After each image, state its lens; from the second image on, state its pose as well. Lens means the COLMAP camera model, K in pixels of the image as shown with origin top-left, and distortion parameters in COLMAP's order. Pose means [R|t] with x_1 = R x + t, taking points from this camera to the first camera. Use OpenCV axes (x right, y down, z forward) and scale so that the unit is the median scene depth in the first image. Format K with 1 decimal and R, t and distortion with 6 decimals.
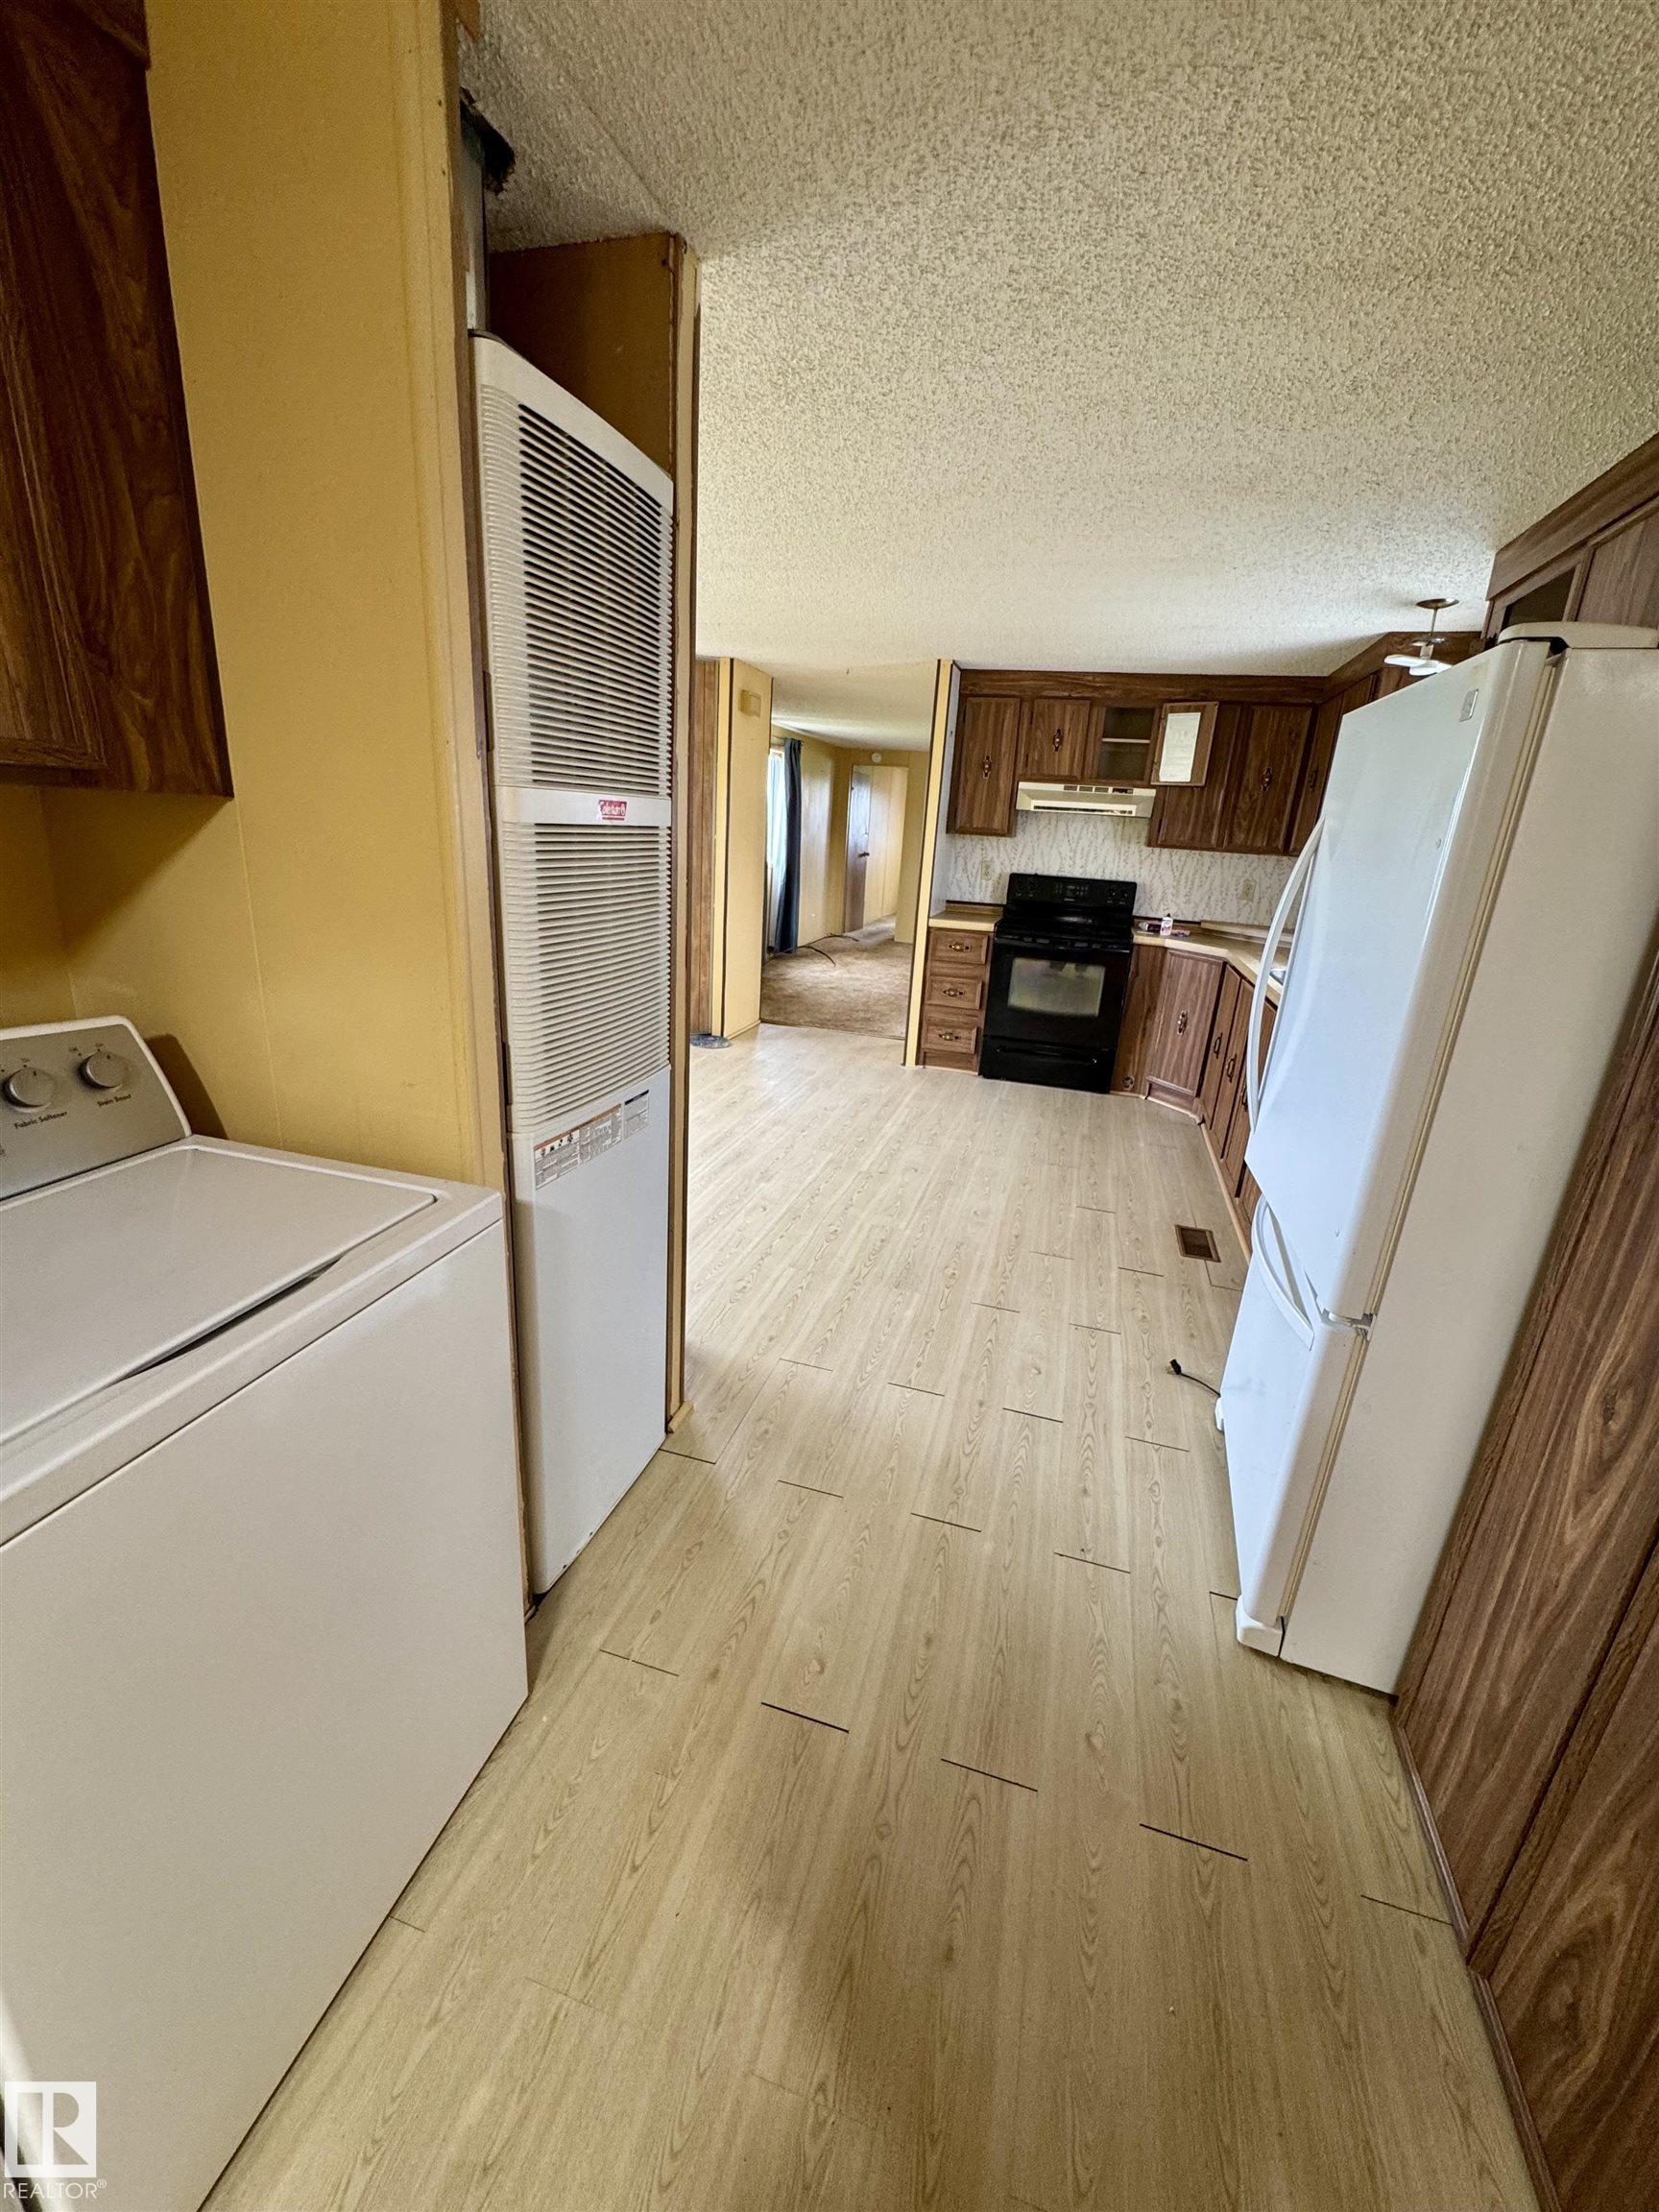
lens RADIAL K [[878.8, 0, 833.9], [0, 878.8, 1106.7], [0, 0, 1]] dist [-0.003981, -0.000016]
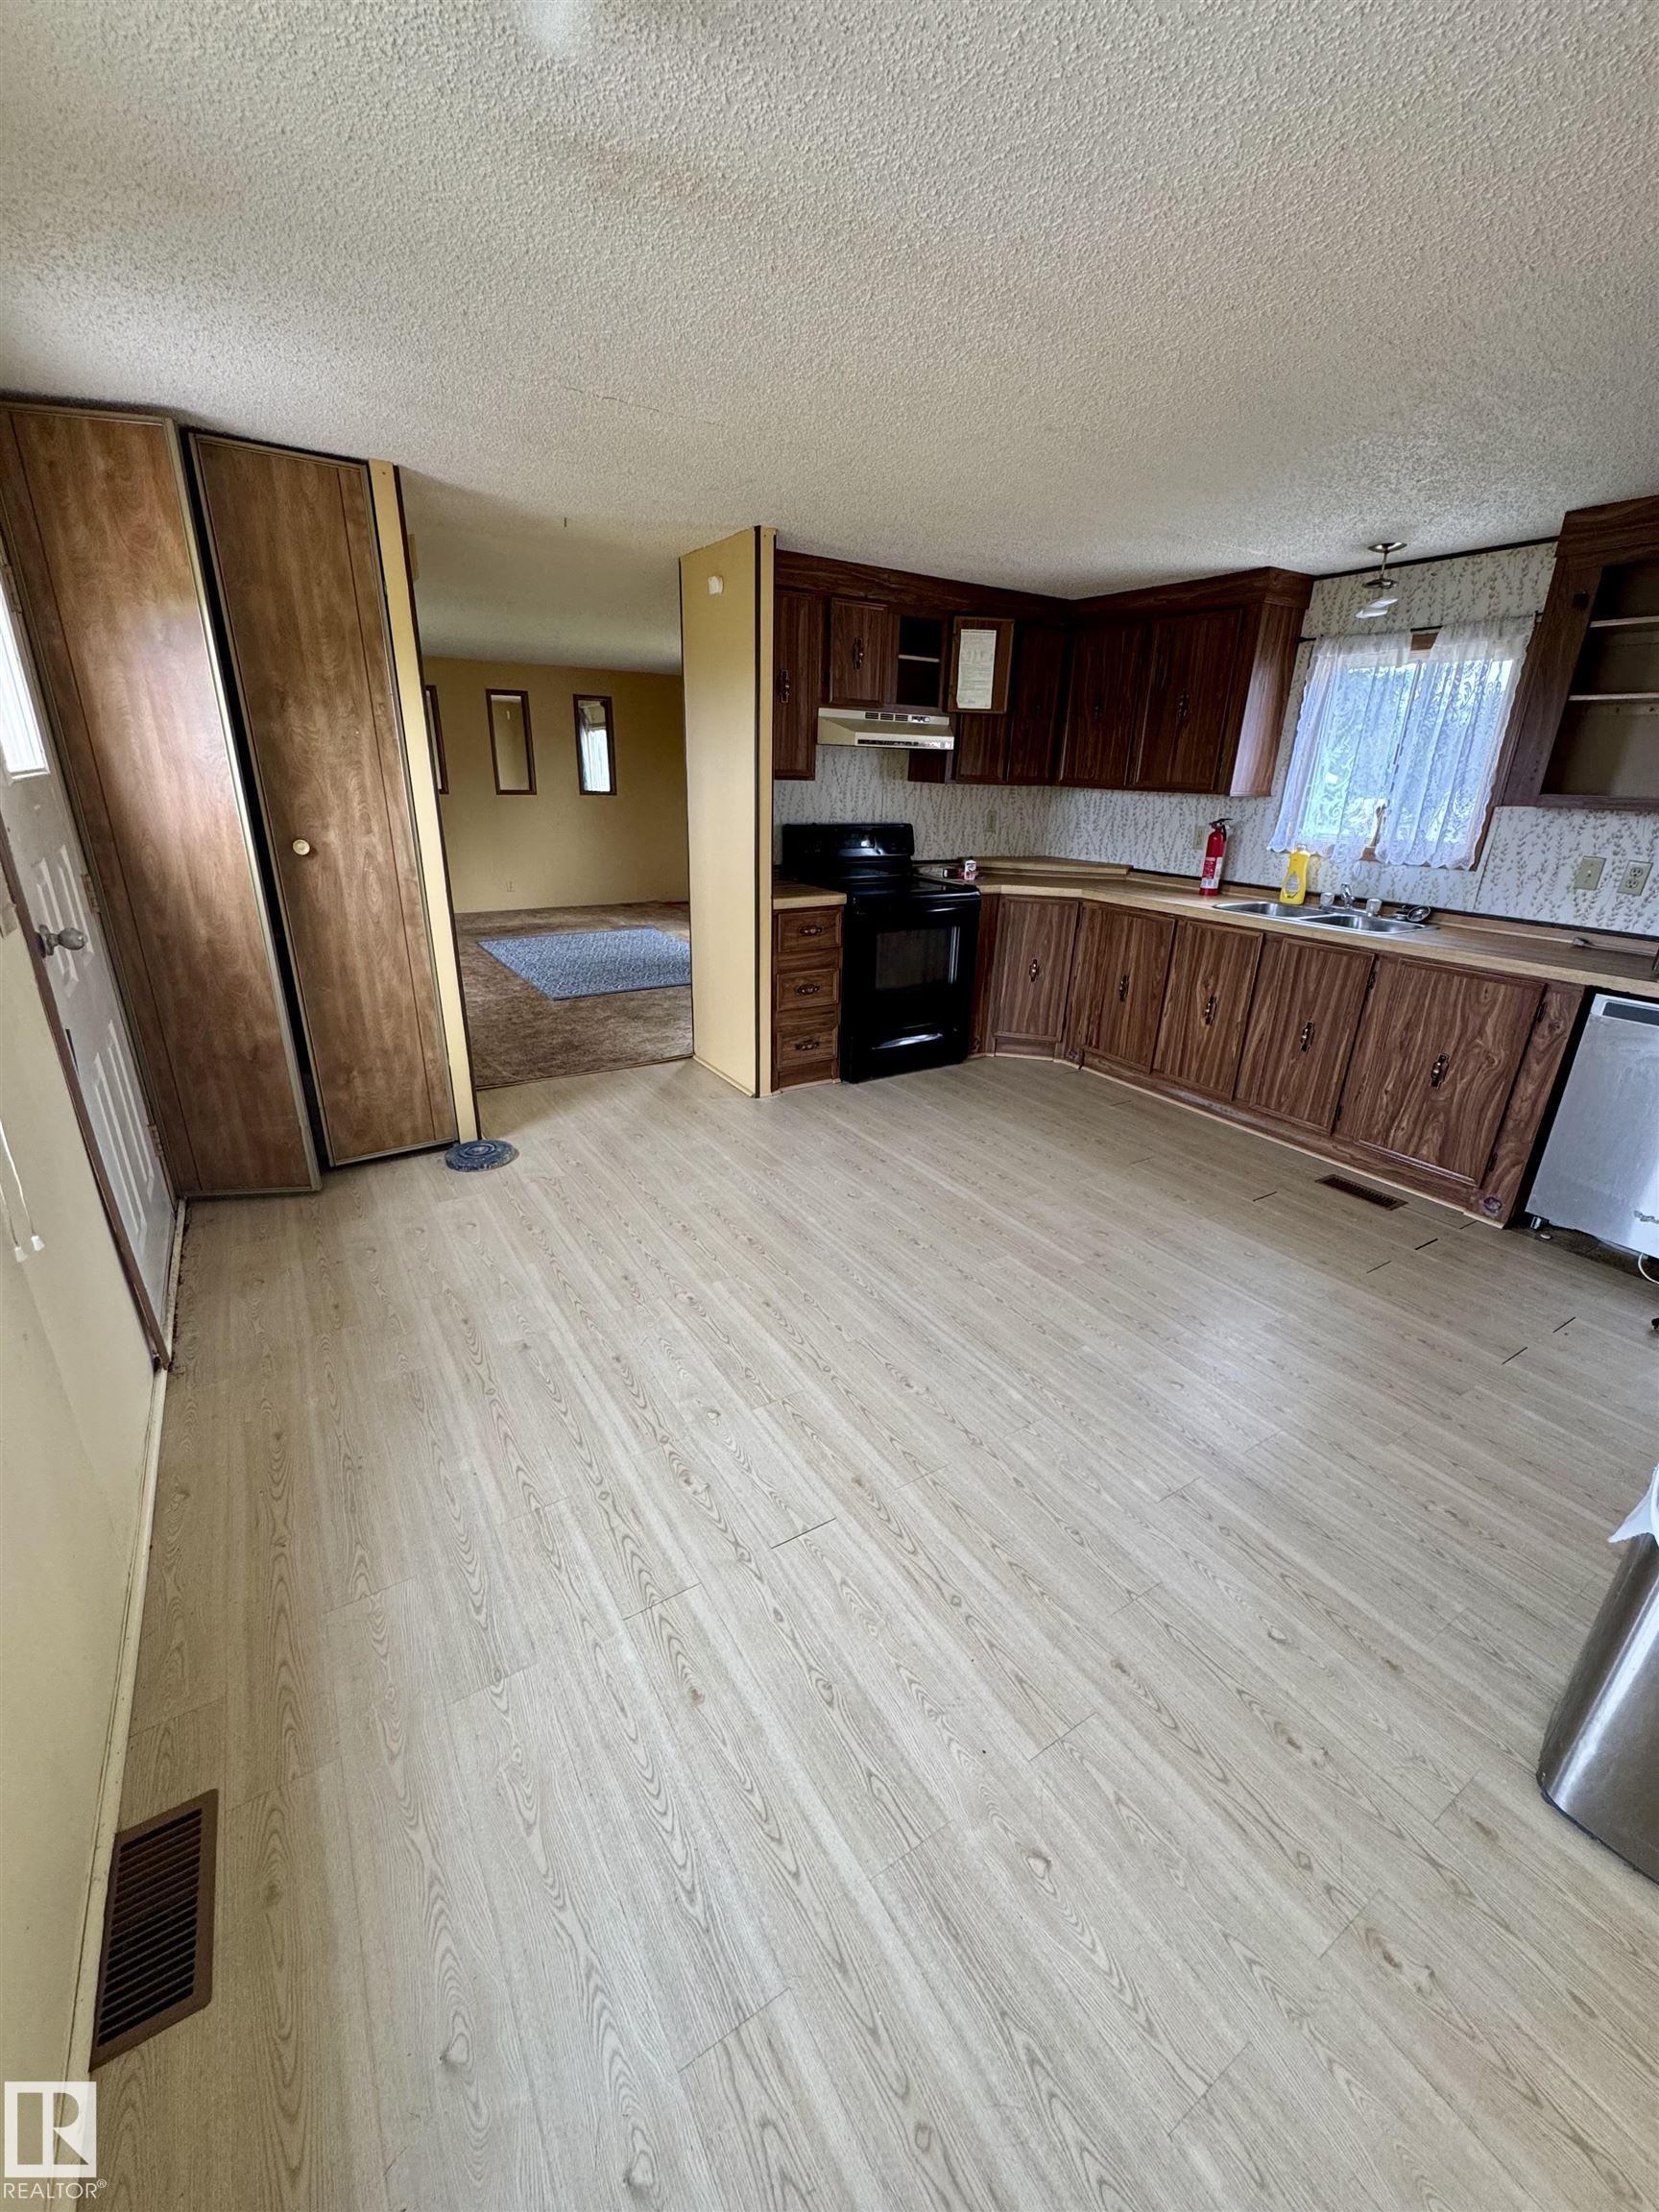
lens RADIAL K [[878.8, 0, 828.2], [0, 878.8, 1106.5], [0, 0, 1]] dist [-0.003981, -0.000016]
pose [[0.666536, -0.308309, 0.678731, -0.427711], [0.242491, 0.950624, 0.193681, -0.185340], [-0.704931, 0.035491, 0.708387, 0.463142]]
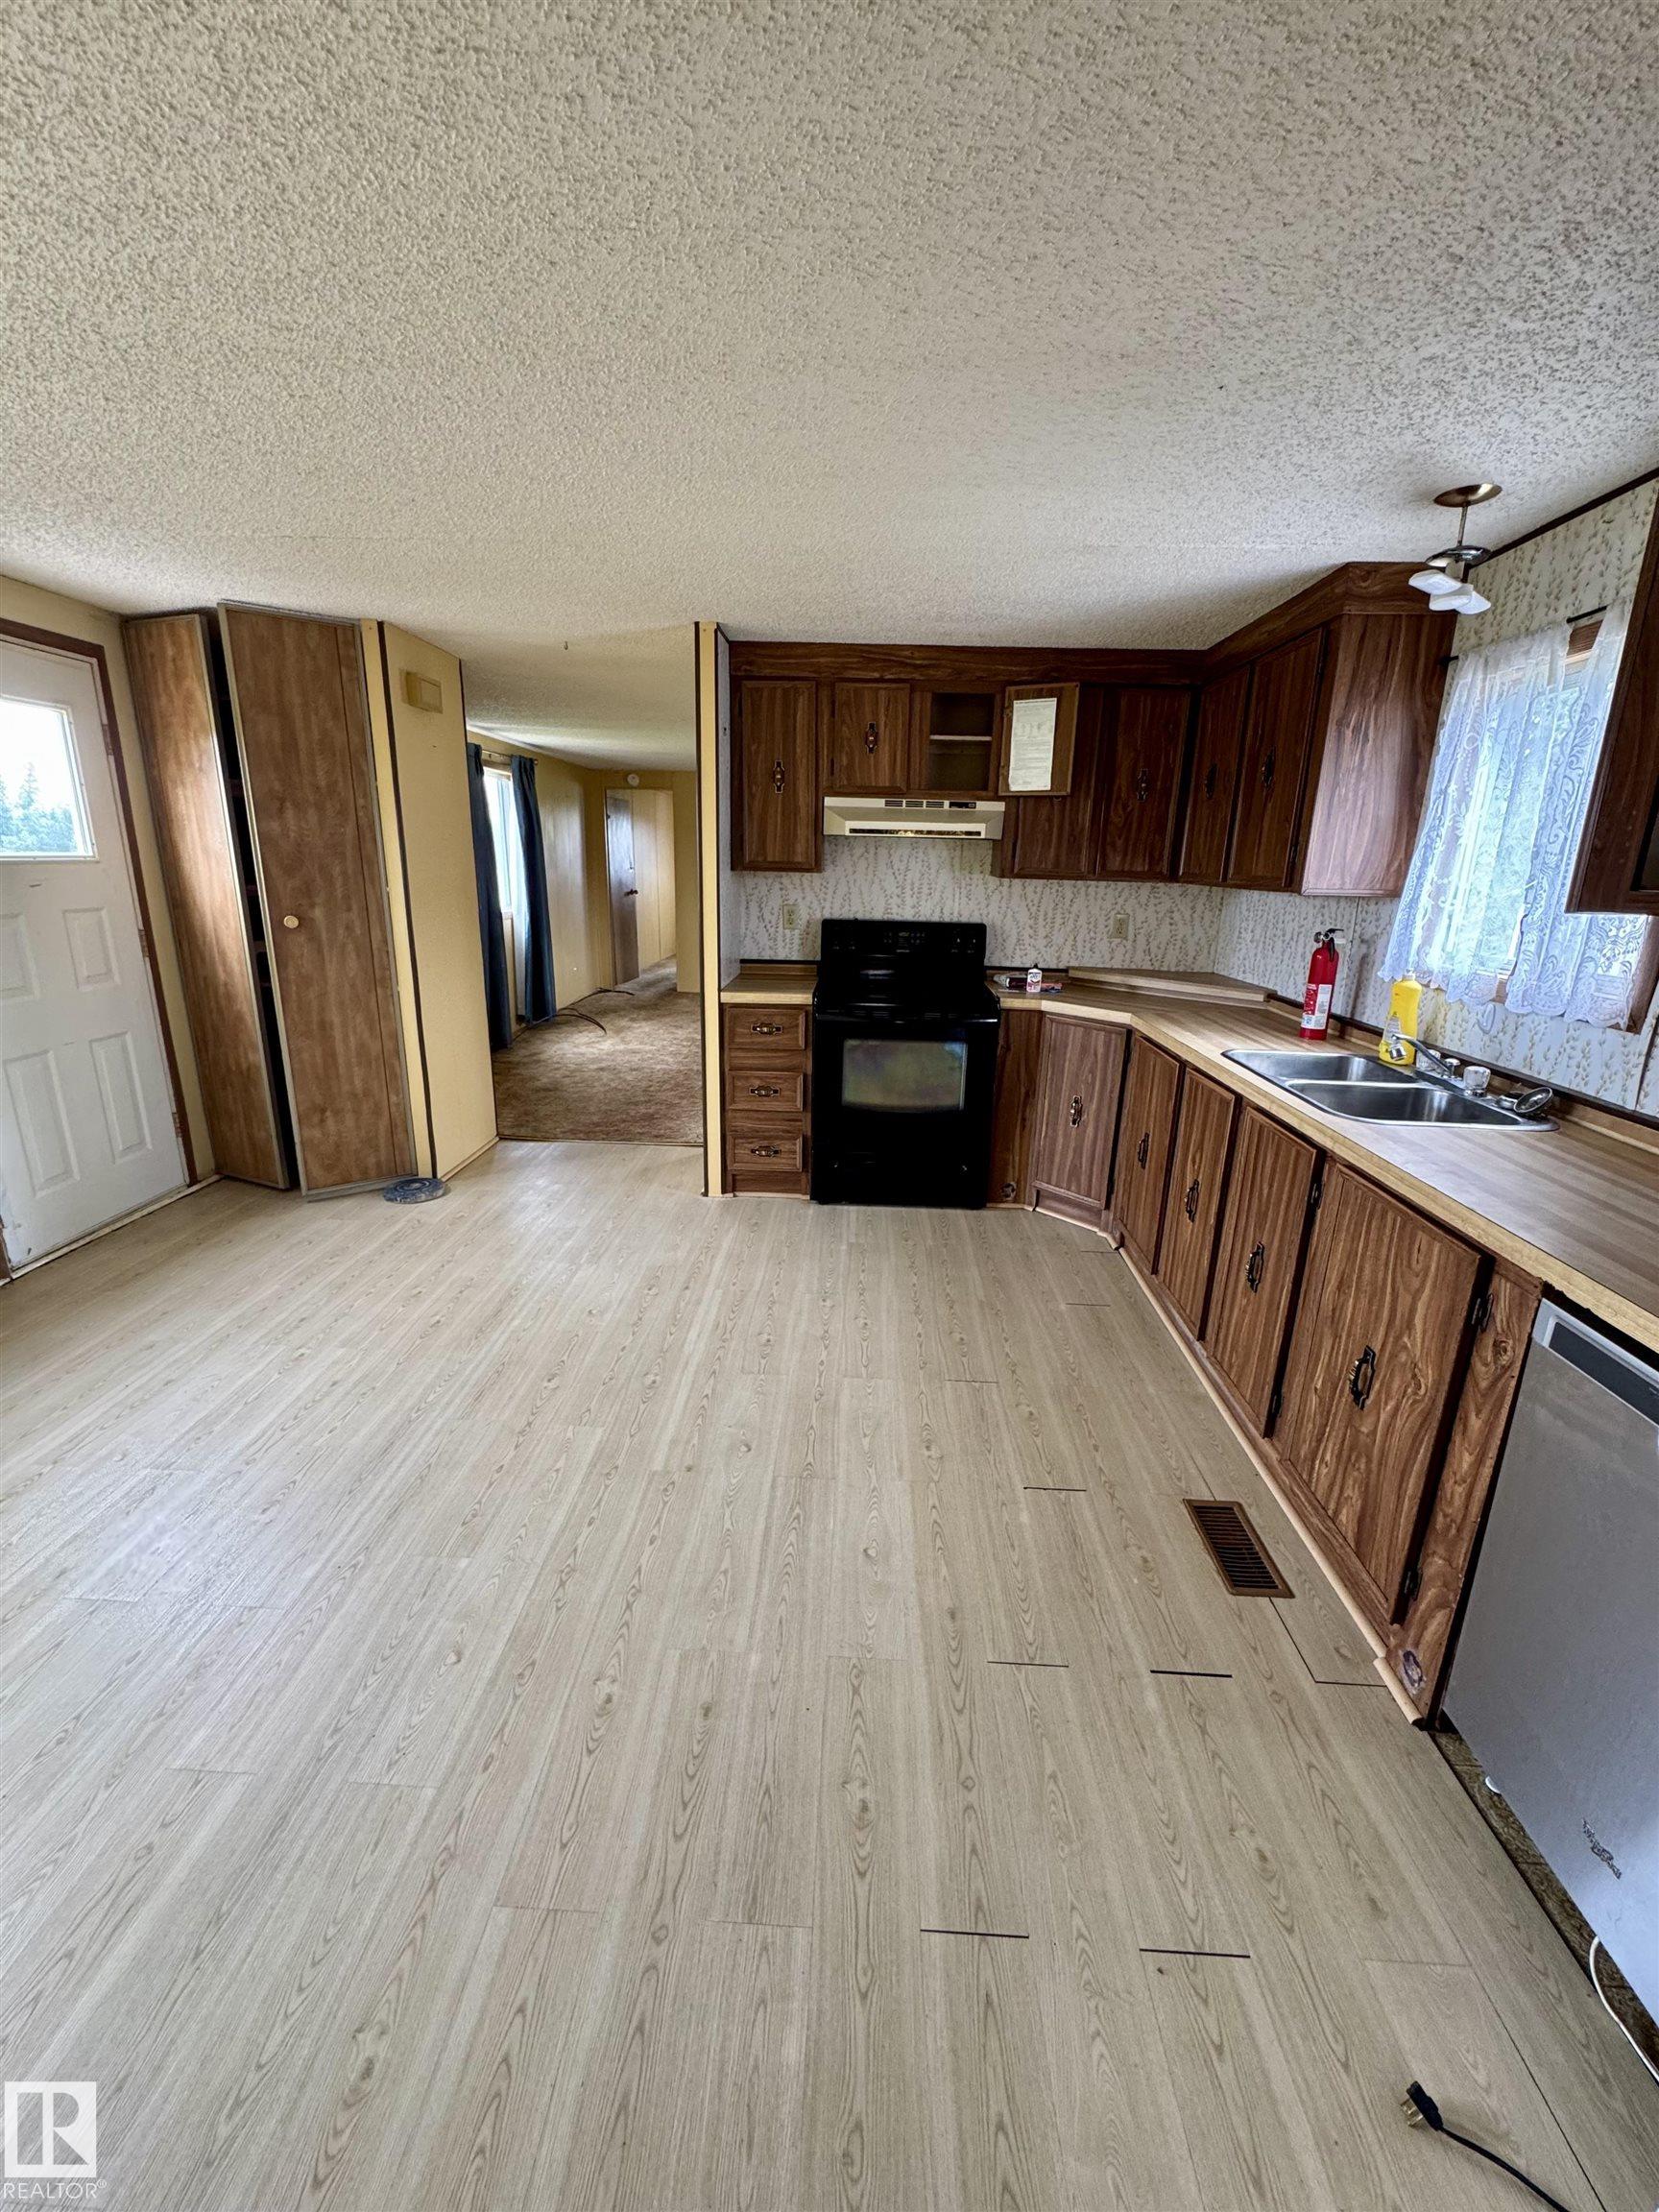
lens RADIAL K [[878.8, 0, 834.8], [0, 878.8, 1109.4], [0, 0, 1]] dist [-0.003981, -0.000016]
pose [[0.969211, -0.102776, 0.223759, 0.030955], [0.108416, 0.994020, -0.013034, -0.104407], [-0.221081, 0.036892, 0.974557, 0.305171]]
